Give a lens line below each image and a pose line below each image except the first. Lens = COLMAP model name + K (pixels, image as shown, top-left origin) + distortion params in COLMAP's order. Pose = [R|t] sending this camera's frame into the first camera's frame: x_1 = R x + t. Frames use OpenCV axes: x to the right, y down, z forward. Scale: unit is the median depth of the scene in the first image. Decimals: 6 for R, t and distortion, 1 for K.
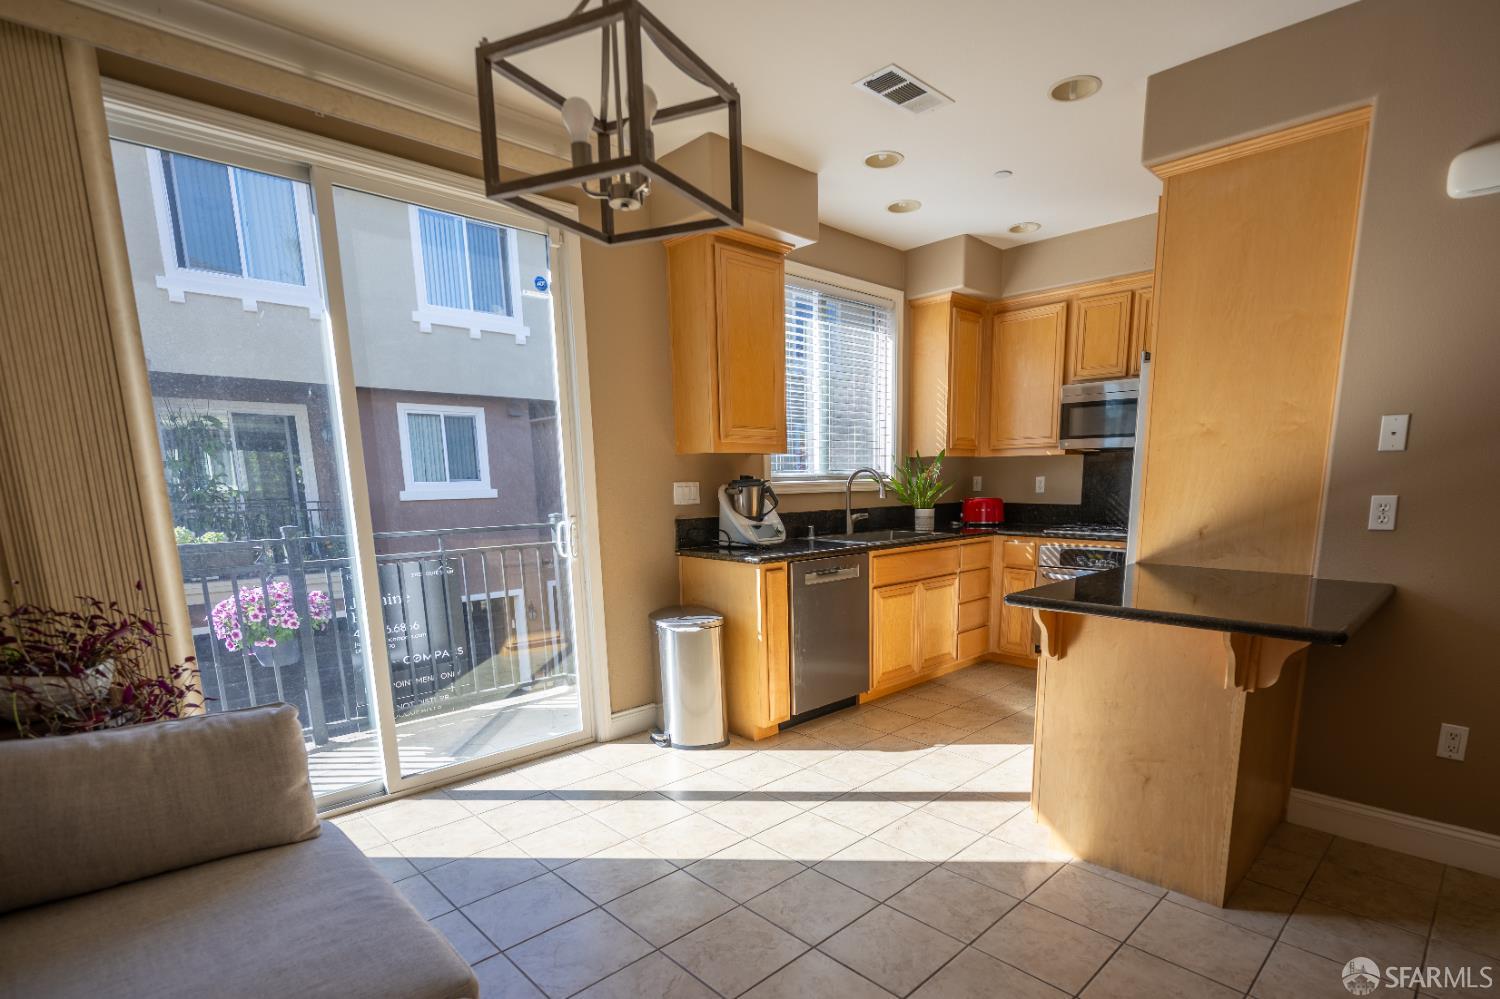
lens RADIAL K [[732.7, 0, 806.6], [0, 732.7, 614.3], [0, 0, 1]] dist [-0.002281, 0.000191]
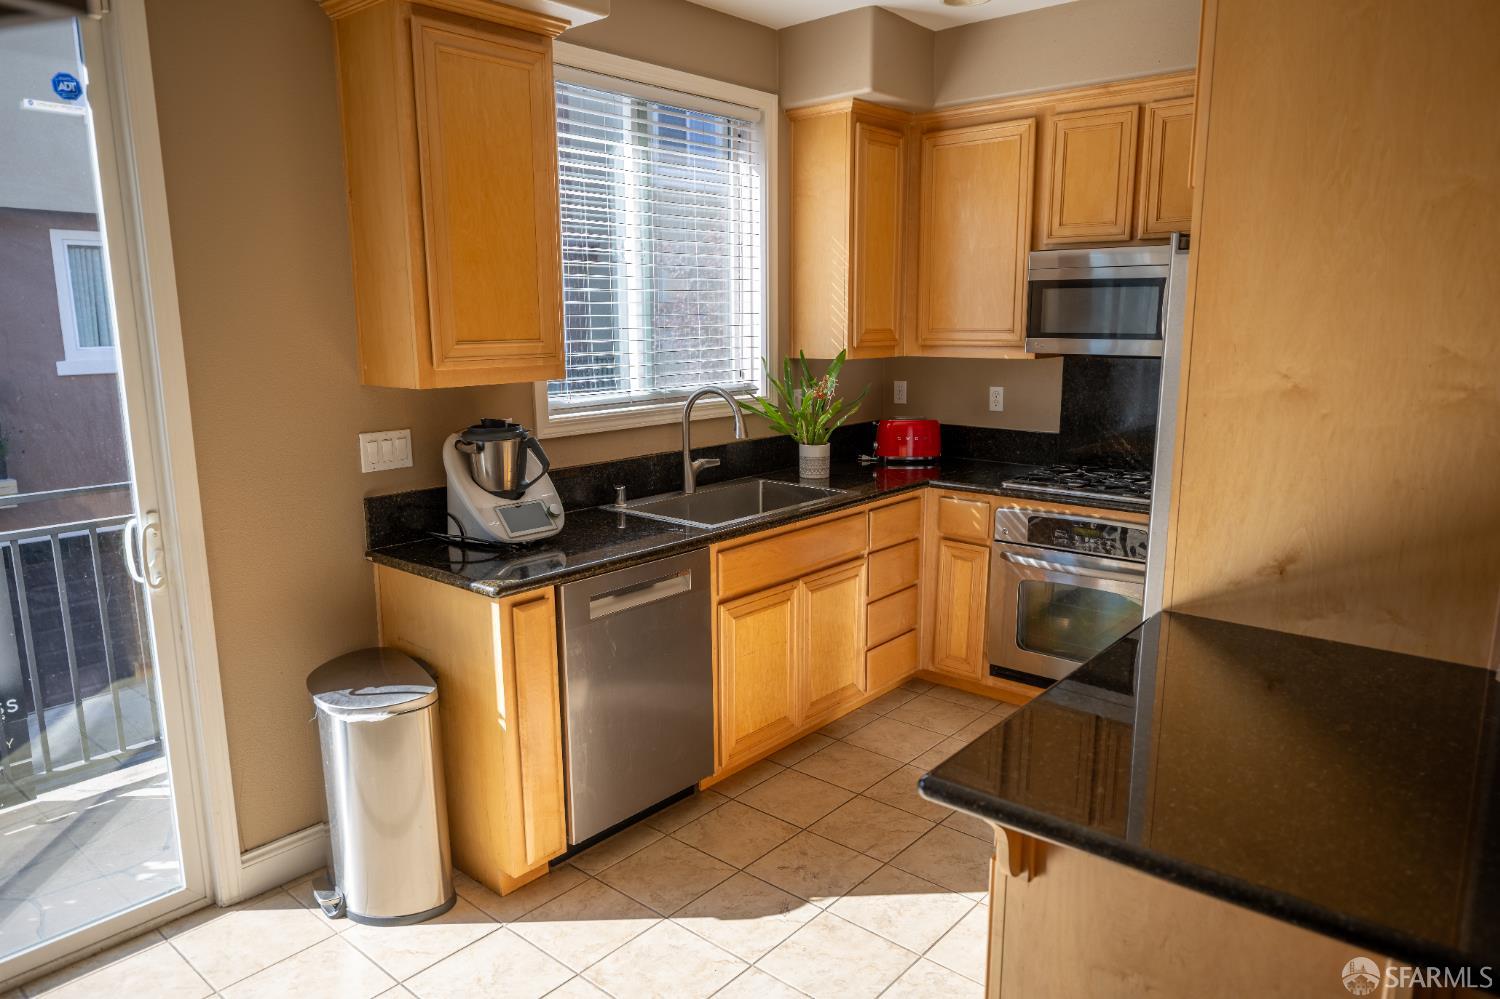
lens RADIAL K [[982.2, 0, 752.1], [0, 982.2, 498.6], [0, 0, 1]] dist [0.001589, -0.002676]
pose [[0.998119, -0.006215, 0.060983, 0.072742], [0.006295, 0.999980, -0.001130, -0.123606], [-0.060975, 0.001512, 0.998138, 0.215270]]
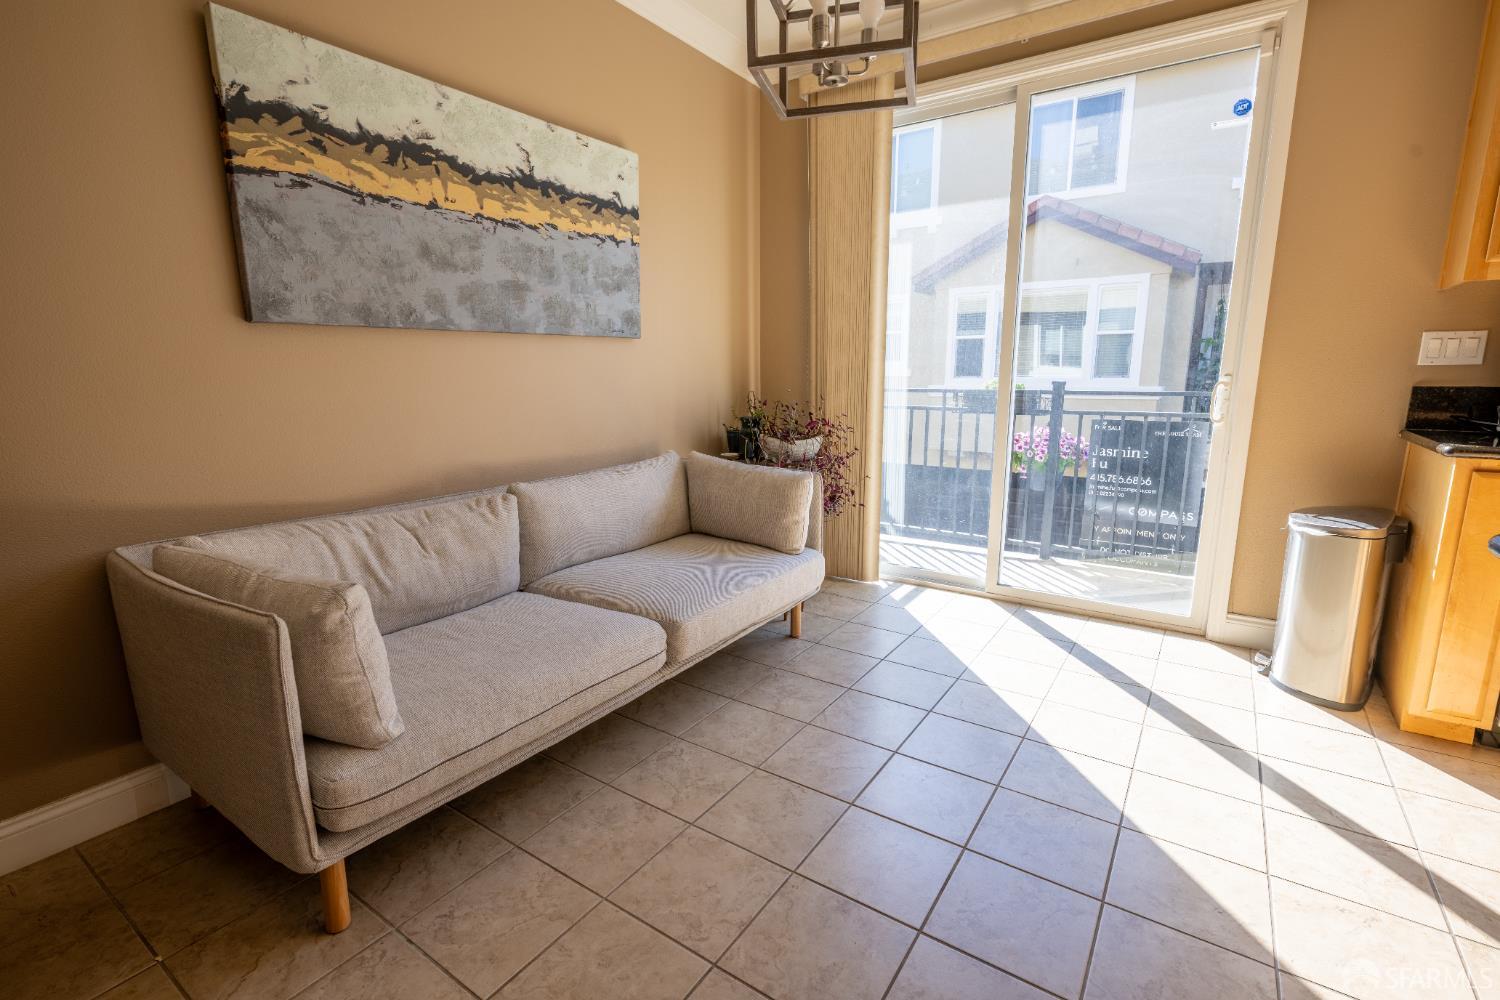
lens RADIAL K [[688.4, 0, 749.4], [0, 688.4, 499.8], [0, 0, 1]] dist [0.004036, -0.000046]
pose [[0.170963, 0.193711, -0.966047, 0.355307], [-0.177601, 0.970481, 0.163170, -0.020557], [0.969139, 0.143675, 0.200320, 0.272266]]
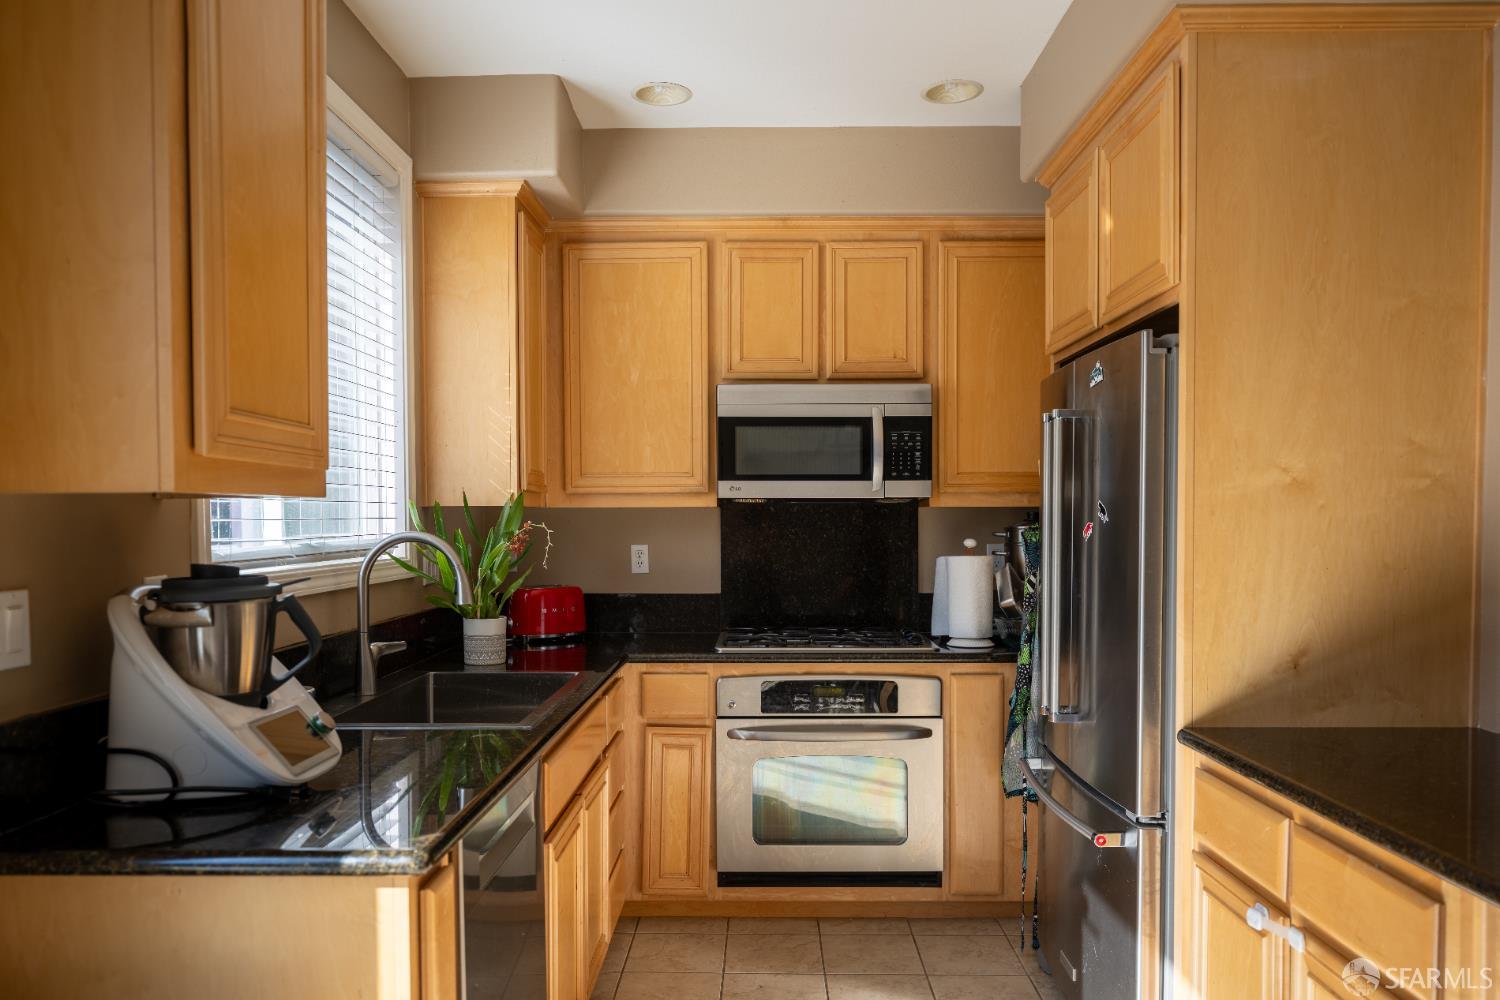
lens RADIAL K [[1071.1, 0, 743.3], [0, 1071.1, 543.1], [0, 0, 1]] dist [0.004174, -0.006176]
pose [[0.732784, -0.007321, 0.680422, -0.226051], [0.121394, 0.985308, -0.120134, -0.114555], [-0.669546, 0.170632, 0.722906, 0.507983]]
